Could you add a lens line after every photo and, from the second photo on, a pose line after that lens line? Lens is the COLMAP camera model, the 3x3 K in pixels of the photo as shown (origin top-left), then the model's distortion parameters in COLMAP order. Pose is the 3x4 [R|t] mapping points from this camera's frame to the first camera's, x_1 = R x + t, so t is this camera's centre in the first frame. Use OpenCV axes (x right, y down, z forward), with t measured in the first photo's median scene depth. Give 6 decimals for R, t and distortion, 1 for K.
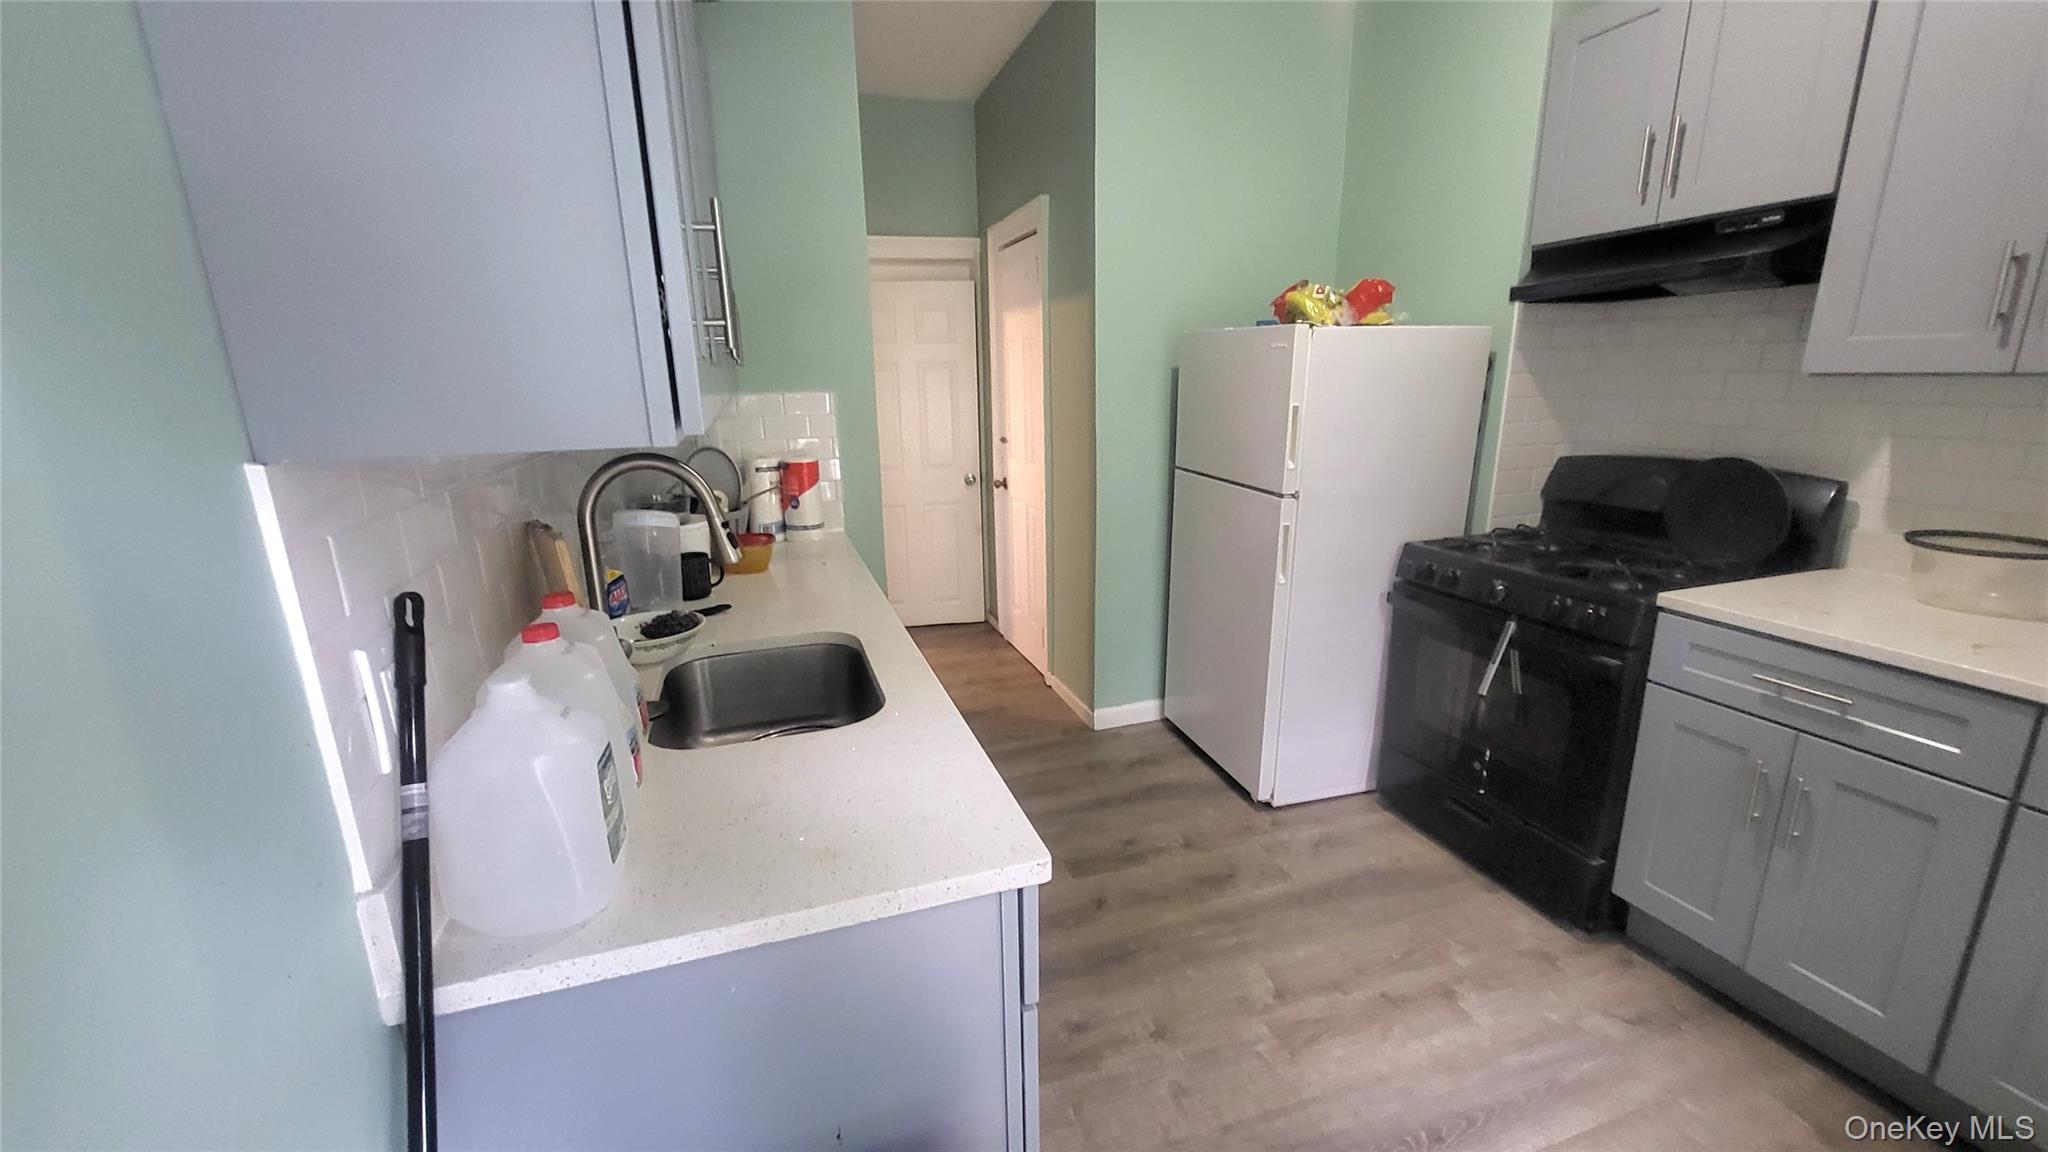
lens RADIAL K [[809.0, 0, 1009.0], [0, 809.0, 575.6], [0, 0, 1]] dist [0.000038, 0.000117]
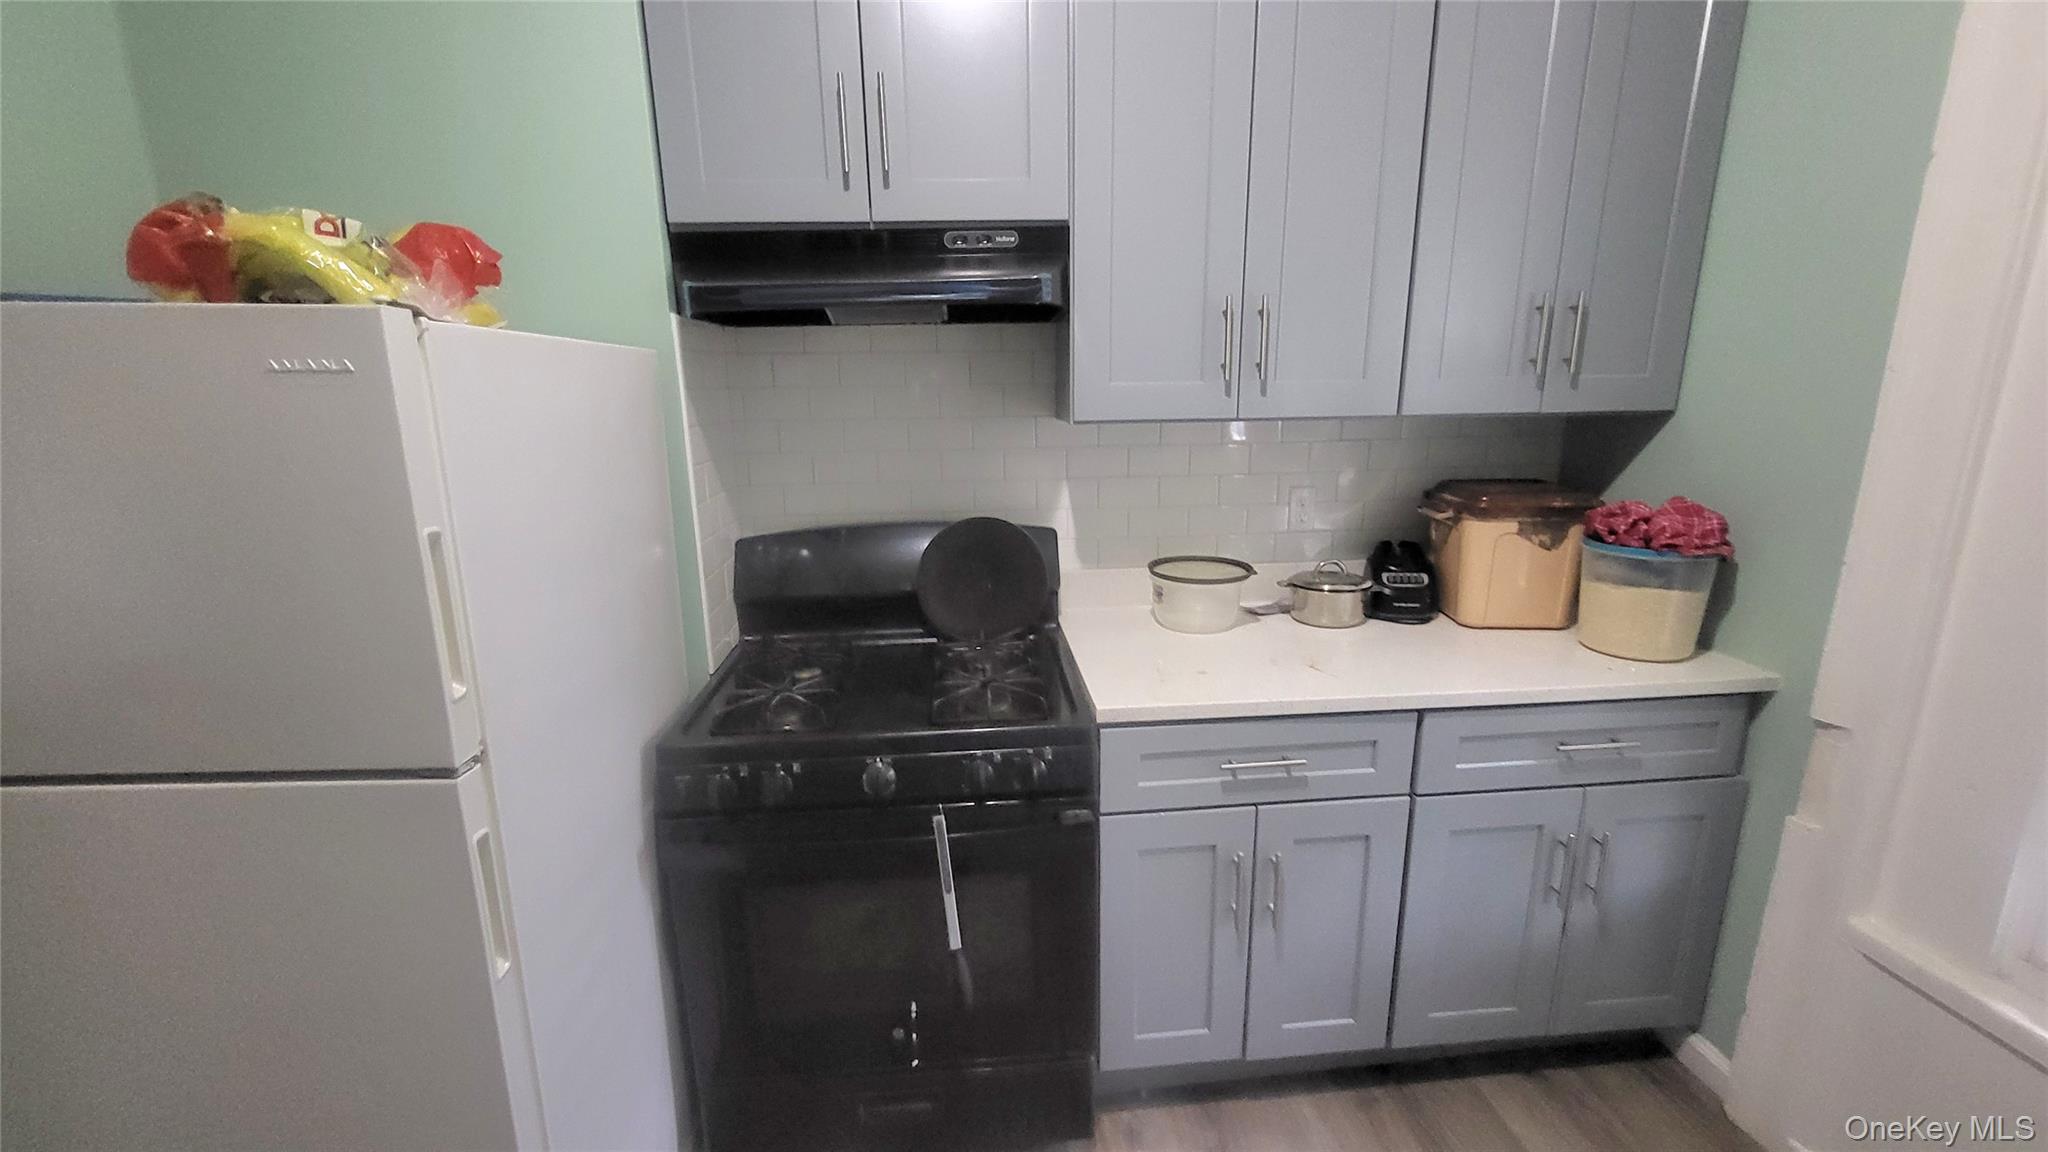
lens RADIAL K [[809.0, 0, 1017.5], [0, 809.0, 574.6], [0, 0, 1]] dist [0.000038, 0.000117]
pose [[0.224836, -0.204669, 0.952659, 0.061513], [0.249705, 0.957145, 0.146700, -0.174604], [-0.941858, 0.204900, 0.266308, 0.638292]]
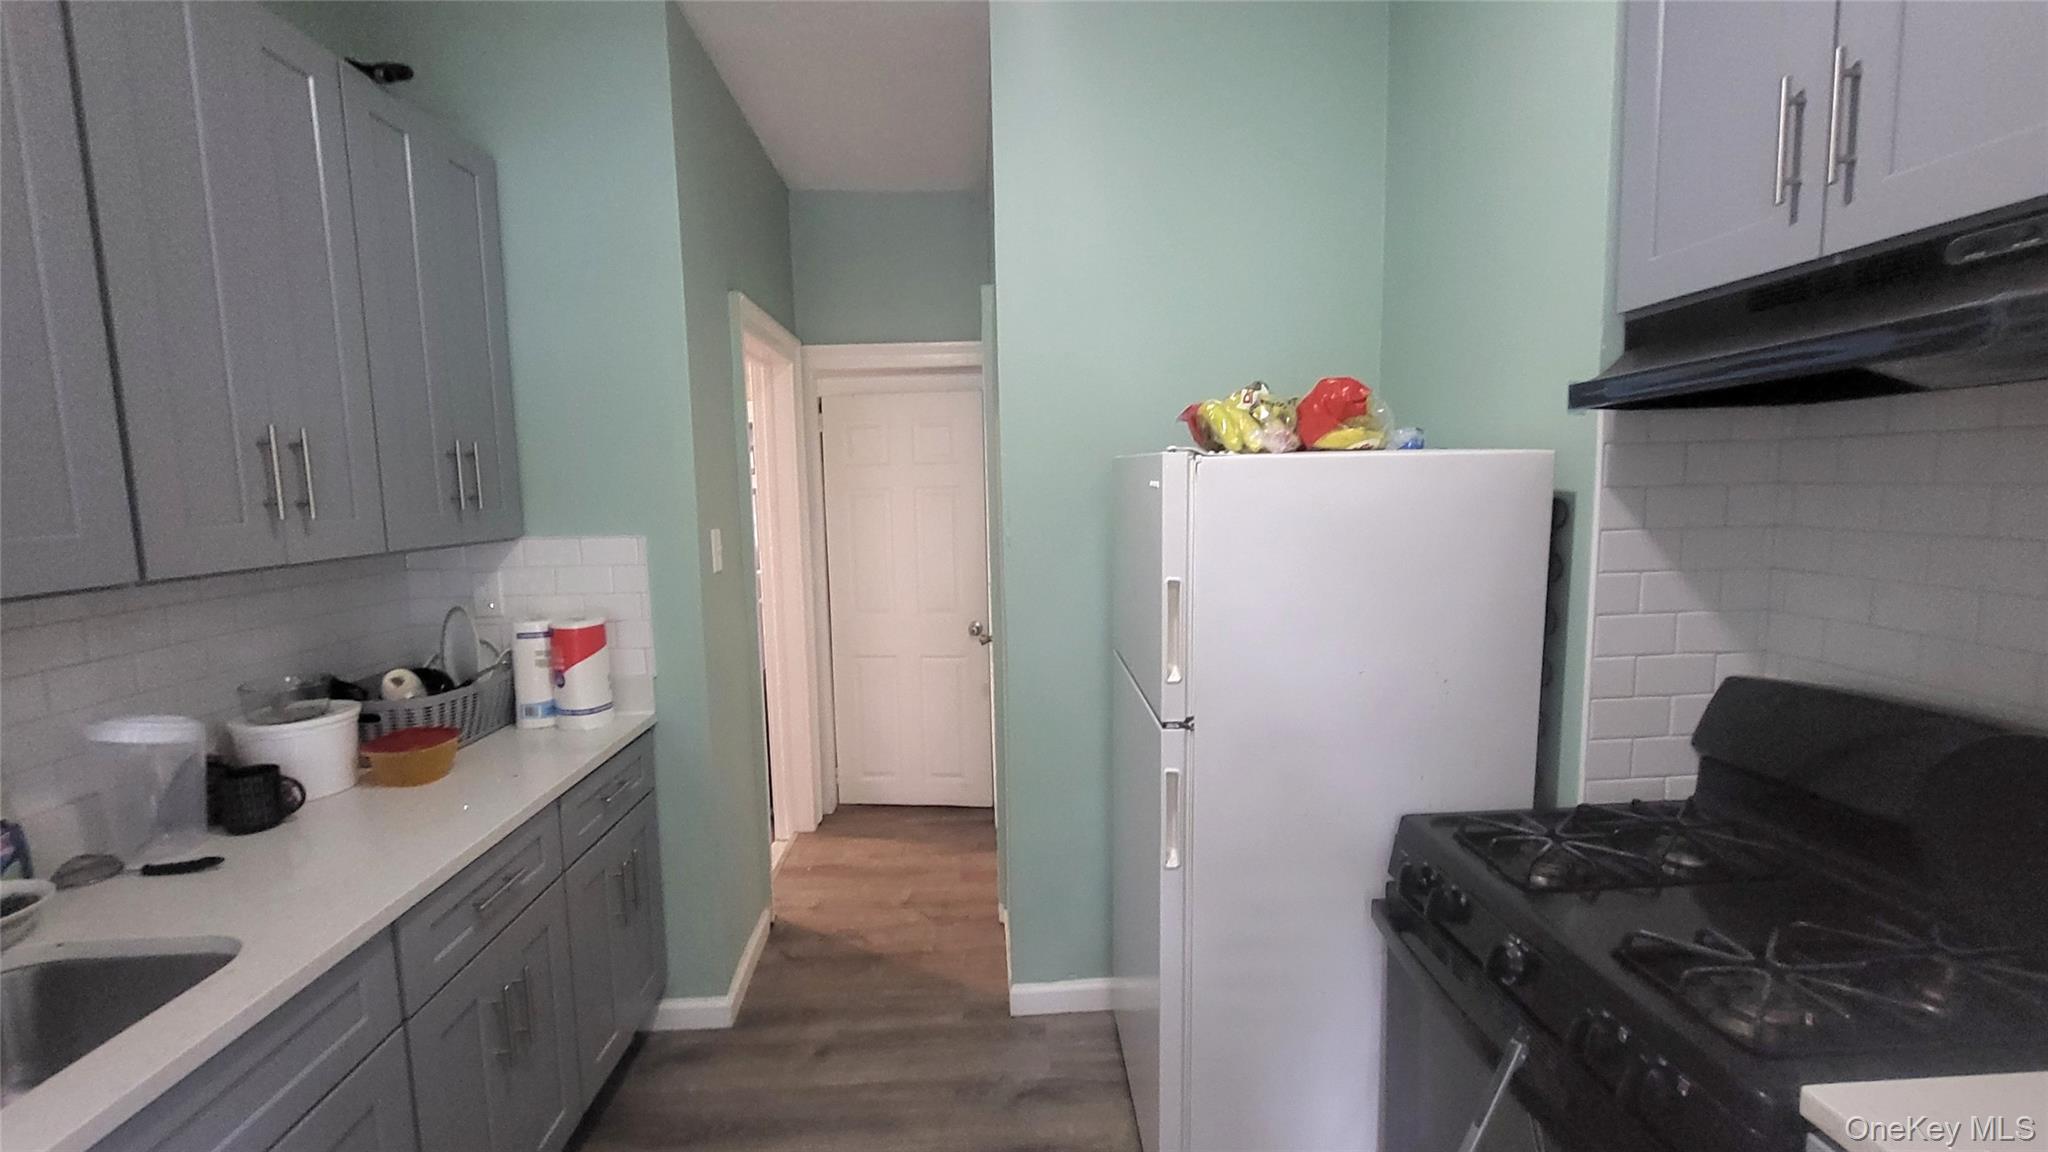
lens RADIAL K [[862.1, 0, 1021.6], [0, 862.1, 578.8], [0, 0, 1]] dist [0.007814, -0.000862]
pose [[0.964849, 0.028646, -0.261239, 0.399971], [-0.062267, 0.990656, -0.121343, -0.120997], [0.255322, 0.133344, 0.957617, 0.330101]]
